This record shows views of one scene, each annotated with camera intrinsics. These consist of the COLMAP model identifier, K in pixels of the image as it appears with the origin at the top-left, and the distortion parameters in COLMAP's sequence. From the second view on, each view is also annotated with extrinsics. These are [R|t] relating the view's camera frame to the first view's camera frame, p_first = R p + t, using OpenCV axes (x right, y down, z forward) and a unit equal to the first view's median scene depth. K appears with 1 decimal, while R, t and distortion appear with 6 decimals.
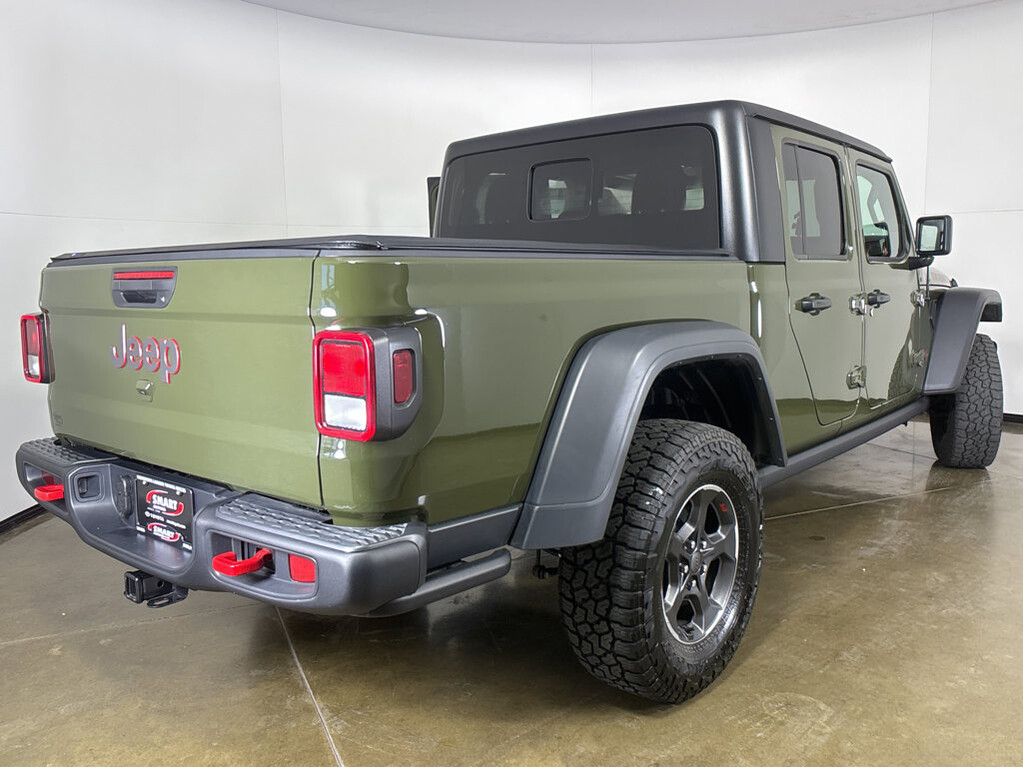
lens RADIAL K [[875.8, 0, 517.9], [0, 875.8, 384.4], [0, 0, 1]] dist [0.012997, -0.075248]
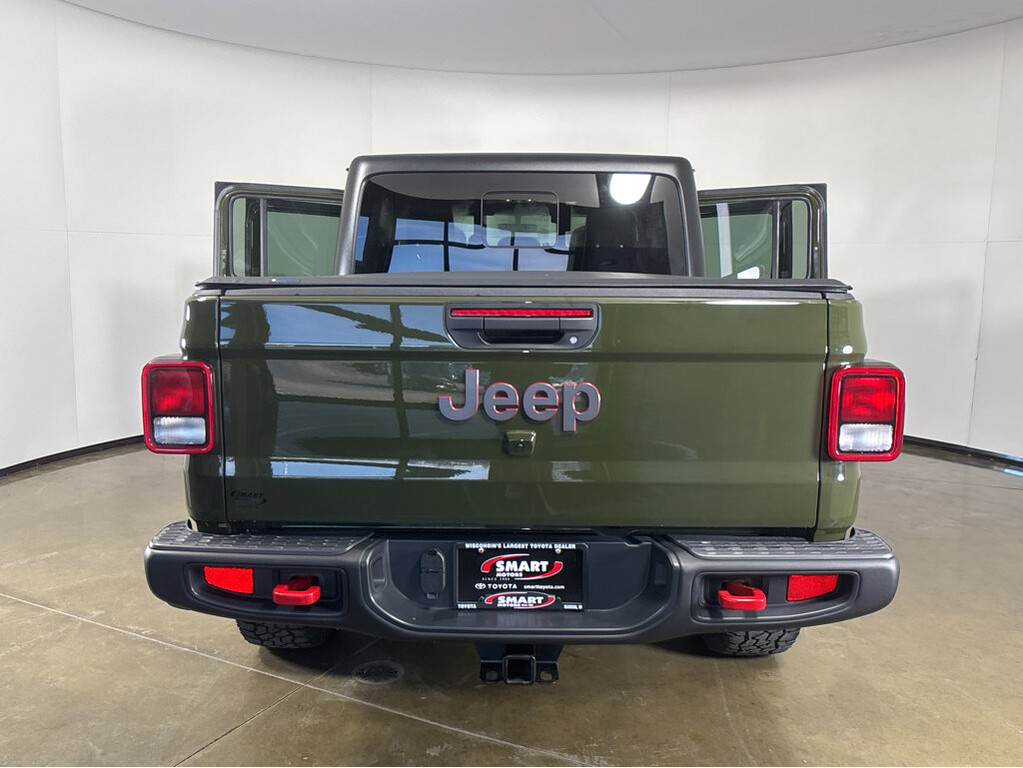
lens RADIAL K [[875.8, 0, 510.9], [0, 875.8, 386.6], [0, 0, 1]] dist [0.012997, -0.075248]
pose [[0.774243, -0.066246, 0.629411, -0.841535], [0.065381, 0.997558, 0.024568, -0.061198], [-0.629502, 0.022130, 0.776684, 0.273911]]
